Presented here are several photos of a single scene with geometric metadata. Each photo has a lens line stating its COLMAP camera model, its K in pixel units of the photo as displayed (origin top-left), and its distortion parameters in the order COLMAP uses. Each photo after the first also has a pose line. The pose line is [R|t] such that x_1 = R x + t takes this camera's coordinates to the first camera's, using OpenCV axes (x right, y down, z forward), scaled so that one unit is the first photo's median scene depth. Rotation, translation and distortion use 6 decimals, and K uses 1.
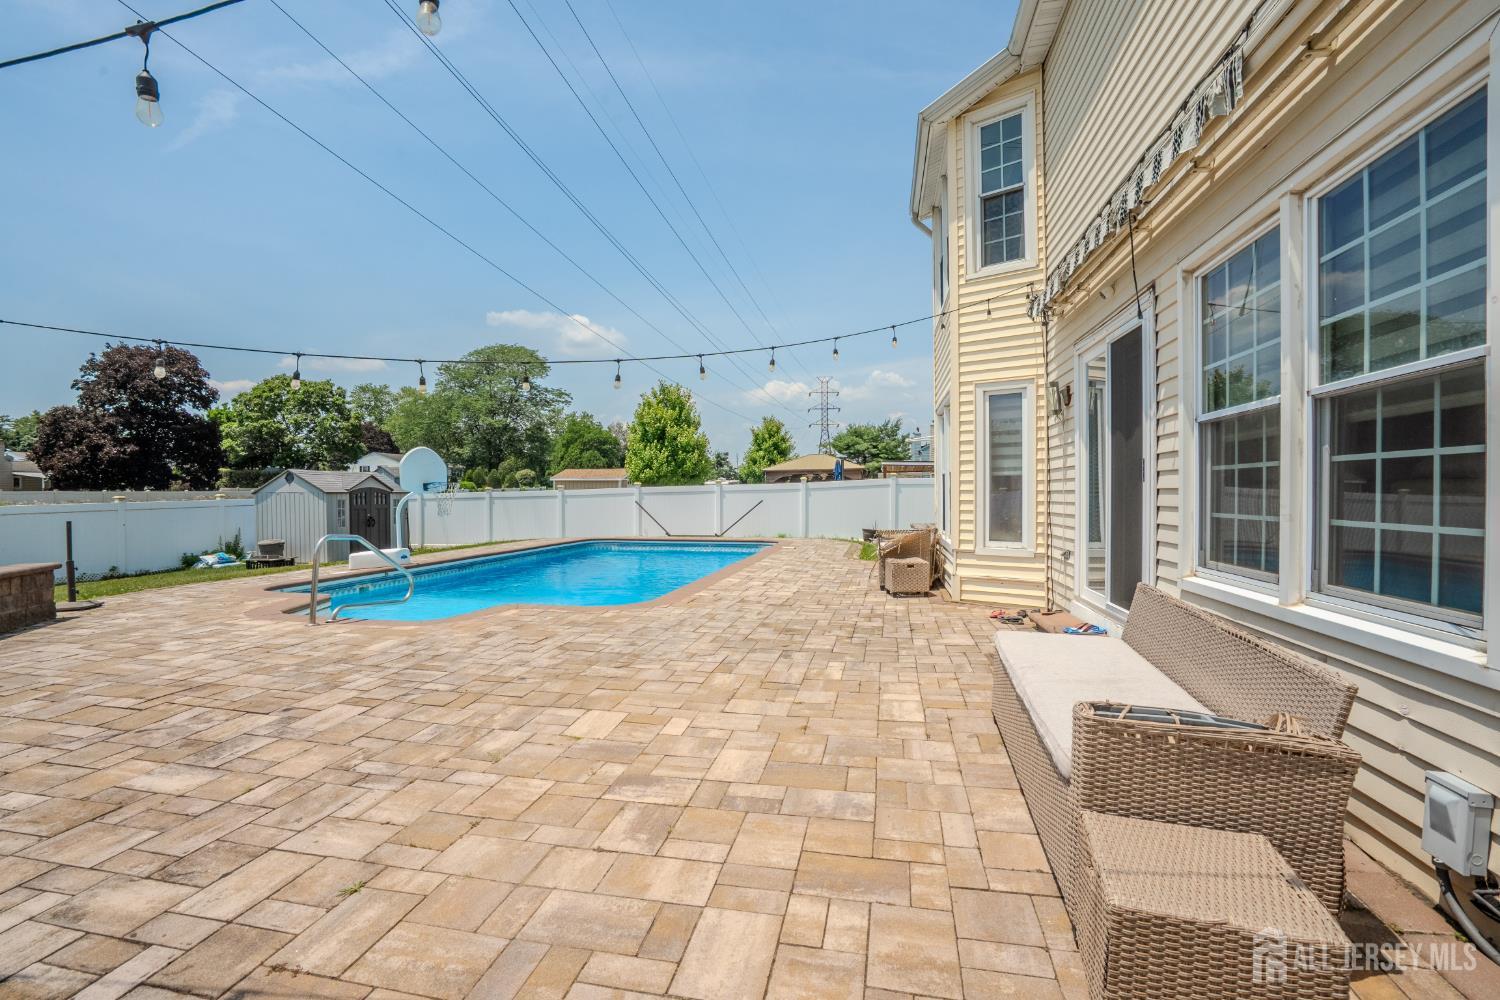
lens RADIAL K [[690.5, 0, 747.8], [0, 690.5, 495.4], [0, 0, 1]] dist [-0.061800, 0.025262]
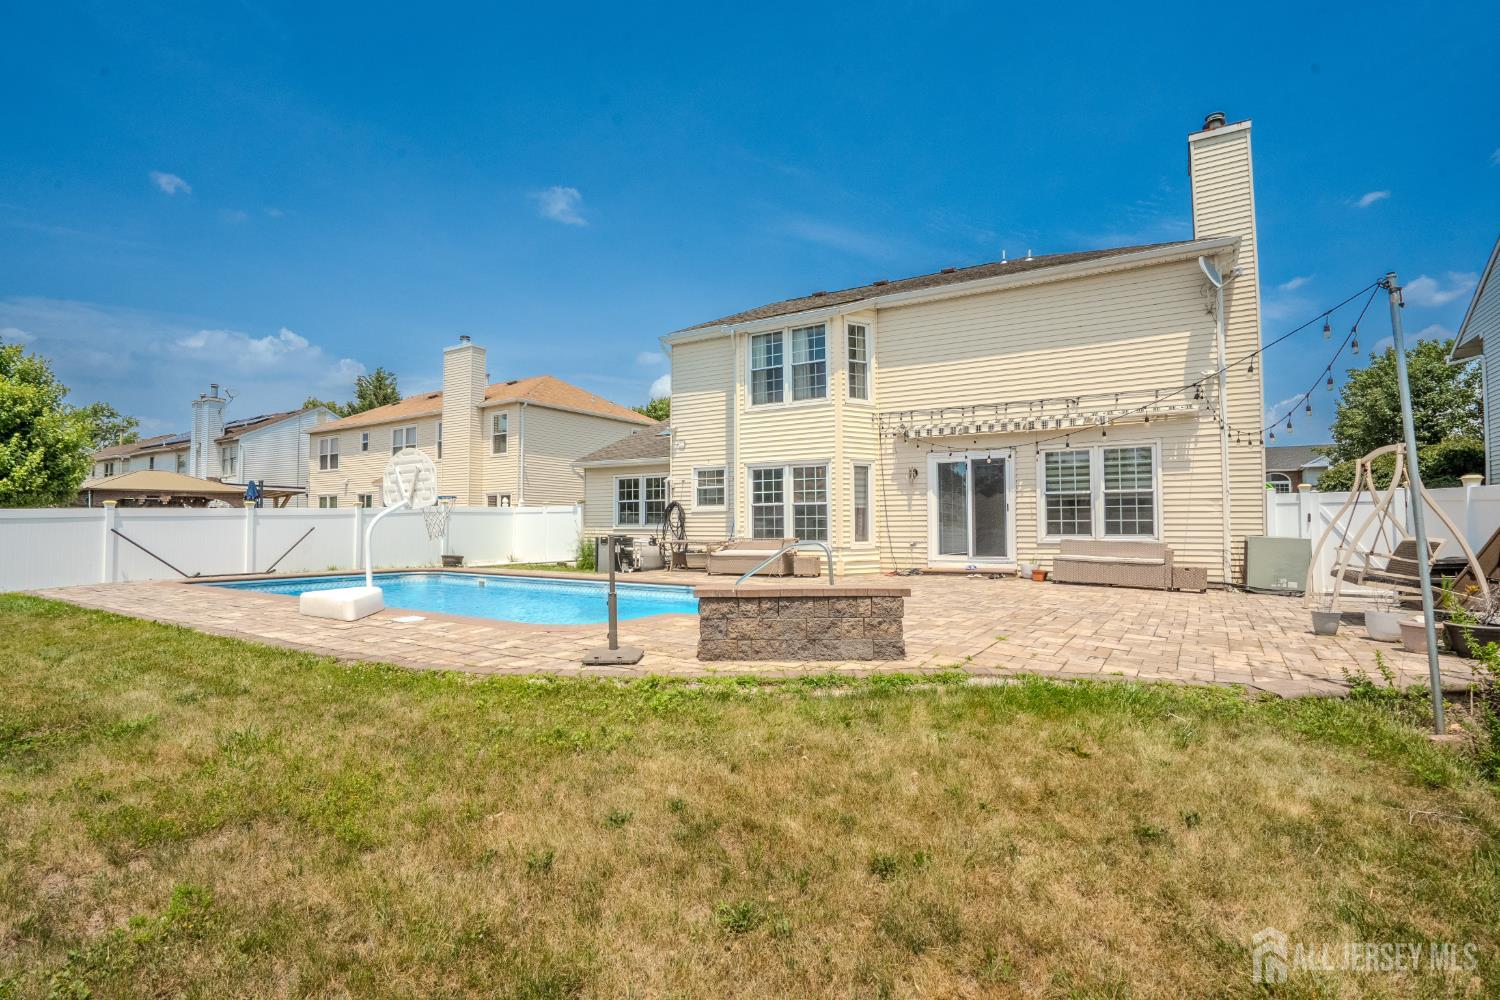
lens RADIAL K [[716.4, 0, 750.0], [0, 716.4, 500.0], [0, 0, 1]] dist [-0.067168, 0.033115]
pose [[0.352646, 0.035558, 0.935081, -1.593009], [0.005589, 0.999180, -0.040103, 0.028361], [-0.935740, 0.019368, 0.352158, 0.557256]]
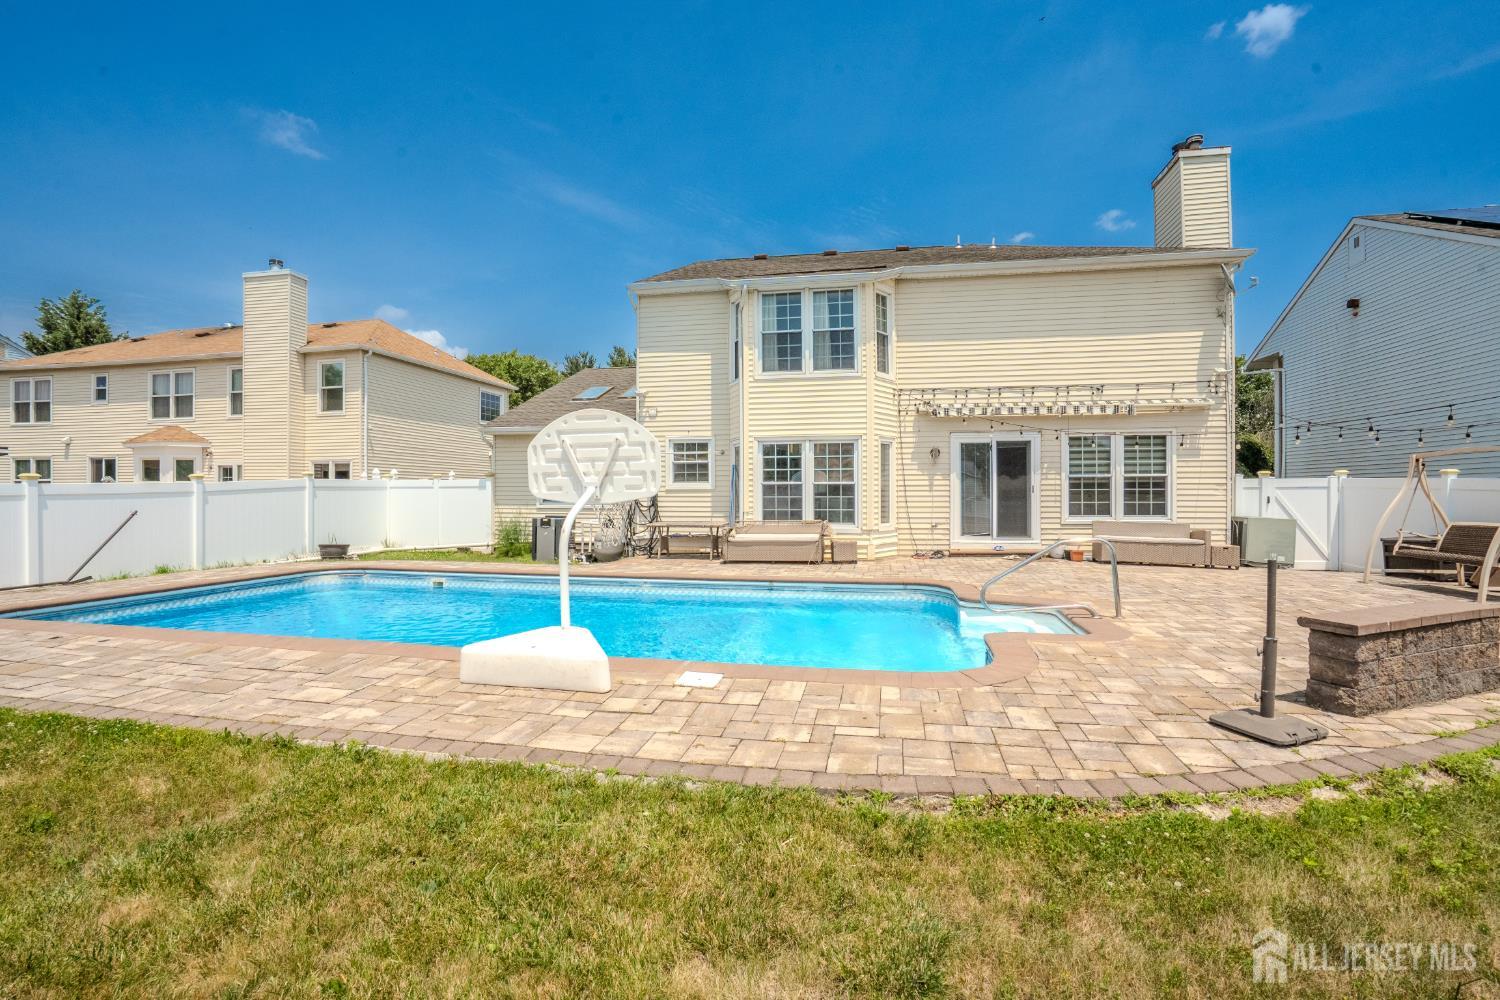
lens RADIAL K [[690.5, 0, 747.8], [0, 690.5, 495.4], [0, 0, 1]] dist [-0.061800, 0.025262]
pose [[0.001626, -0.003324, 0.999993, -1.450141], [0.005733, 0.999978, 0.003315, -0.015447], [-0.999982, 0.005727, 0.001645, 1.324622]]
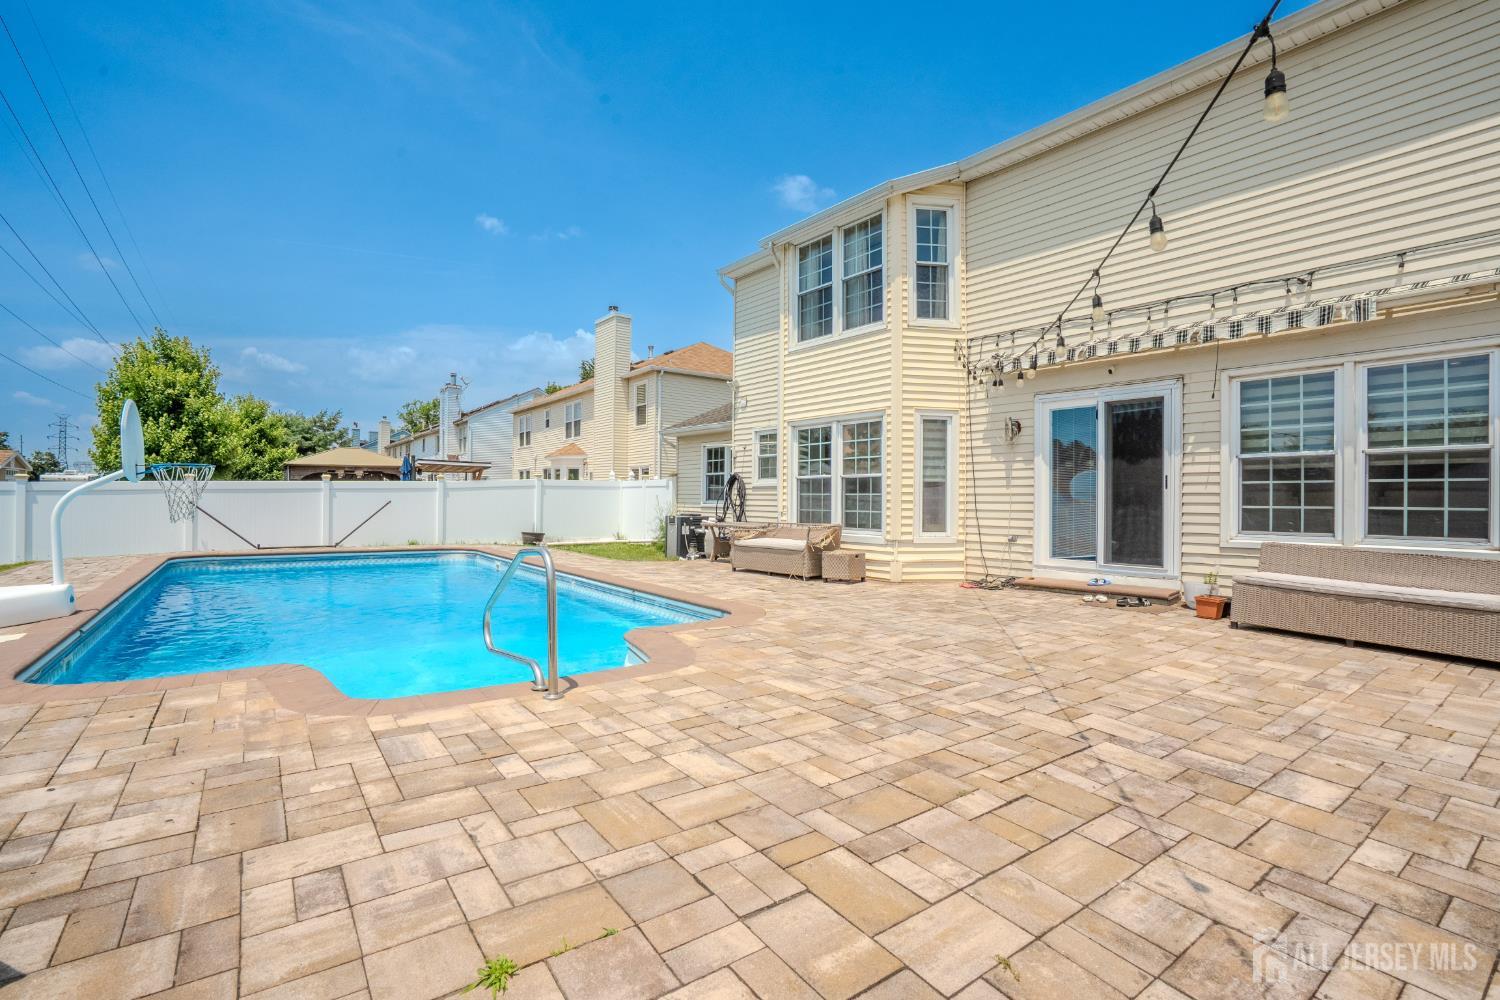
lens RADIAL K [[690.5, 0, 747.8], [0, 690.5, 495.4], [0, 0, 1]] dist [-0.061800, 0.025262]
pose [[0.664115, 0.013685, 0.747505, -0.814197], [-0.008616, 0.999906, -0.010651, 0.013993], [-0.747581, 0.000633, 0.664170, 0.380070]]
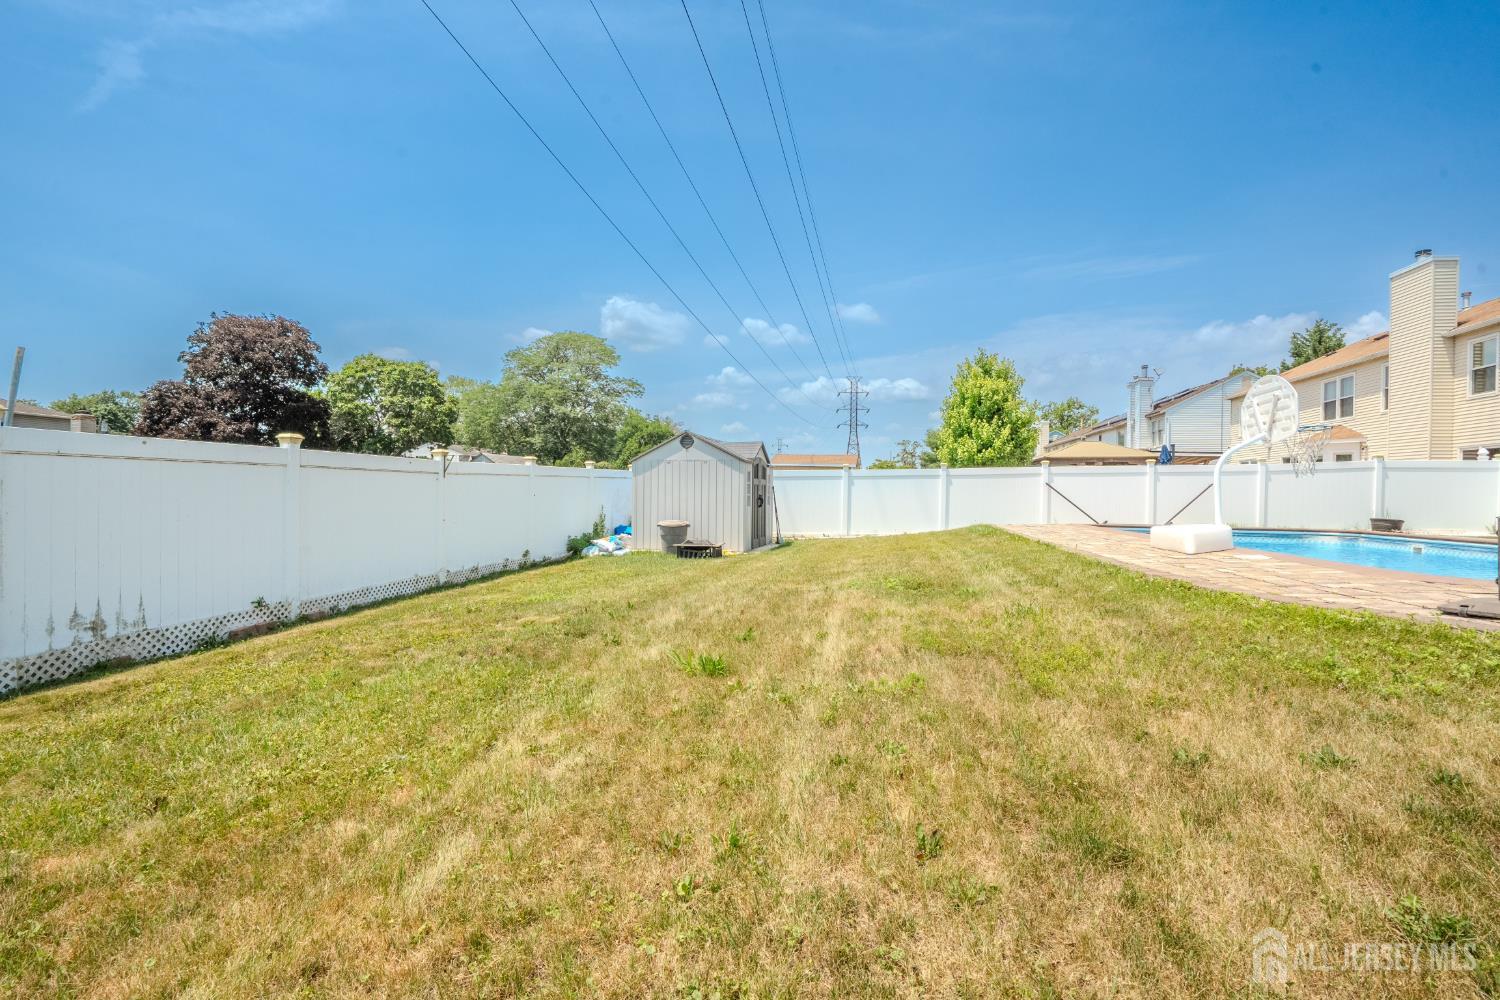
lens RADIAL K [[690.5, 0, 747.8], [0, 690.5, 495.4], [0, 0, 1]] dist [-0.061800, 0.025262]
pose [[0.999841, 0.017154, 0.004818, -1.483687], [-0.017143, 0.999850, -0.002317, 0.087682], [-0.004857, 0.002234, 0.999986, 0.492549]]
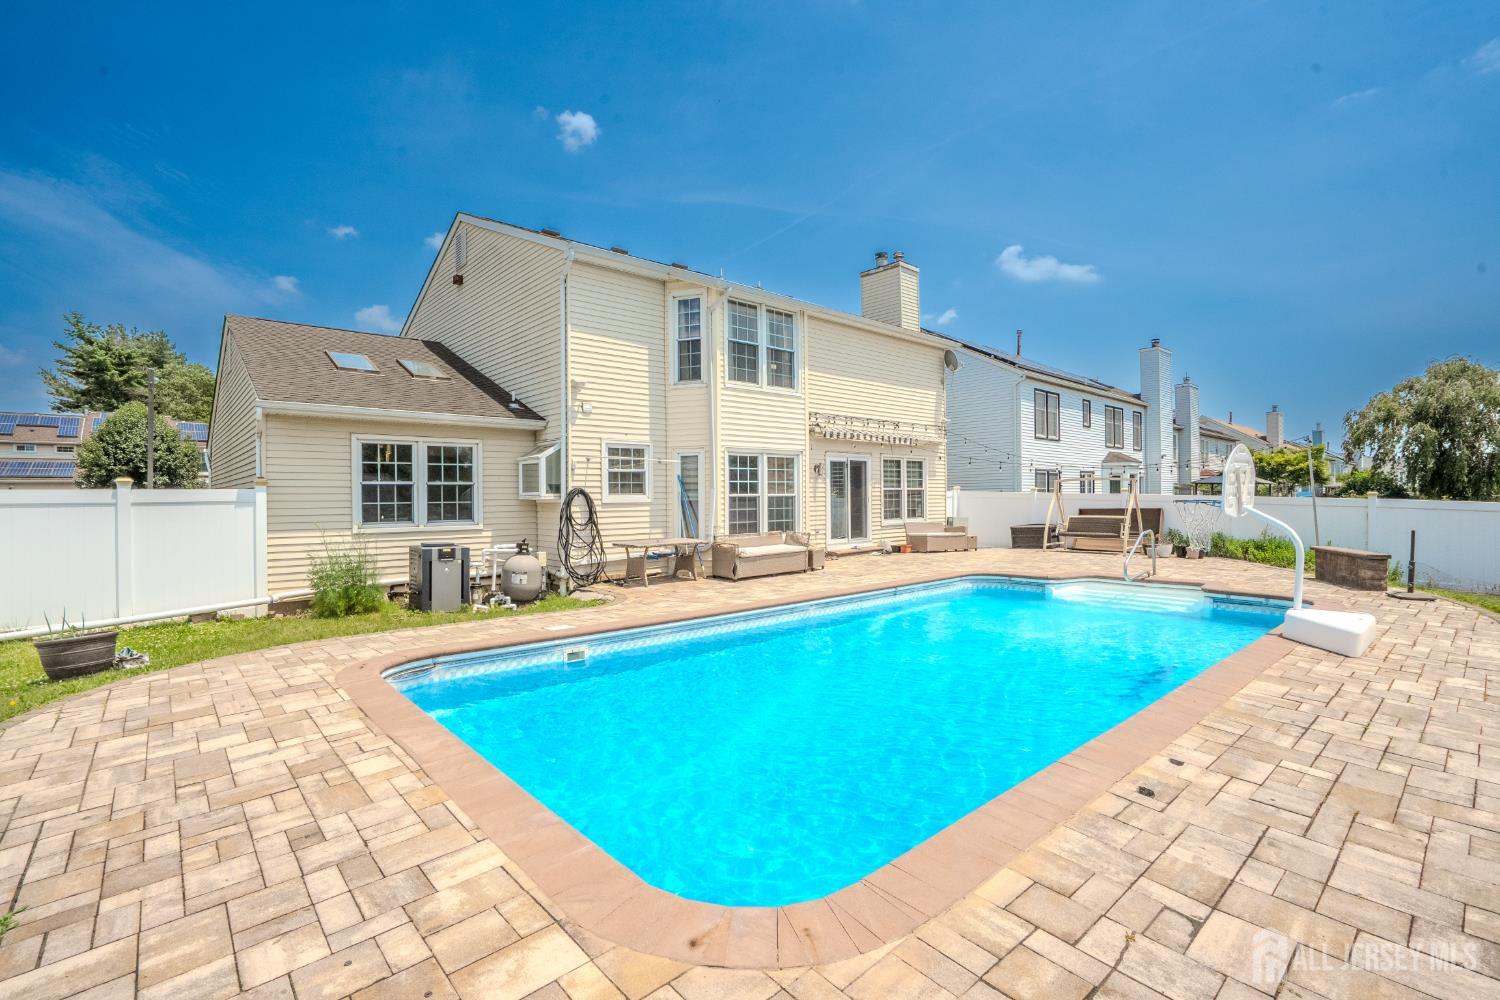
lens RADIAL K [[690.5, 0, 747.8], [0, 690.5, 495.4], [0, 0, 1]] dist [-0.061800, 0.025262]
pose [[-0.797841, 0.008920, 0.602802, -0.722660], [0.012517, 0.999920, 0.001770, -0.043984], [-0.602738, 0.008958, -0.797889, 2.654219]]
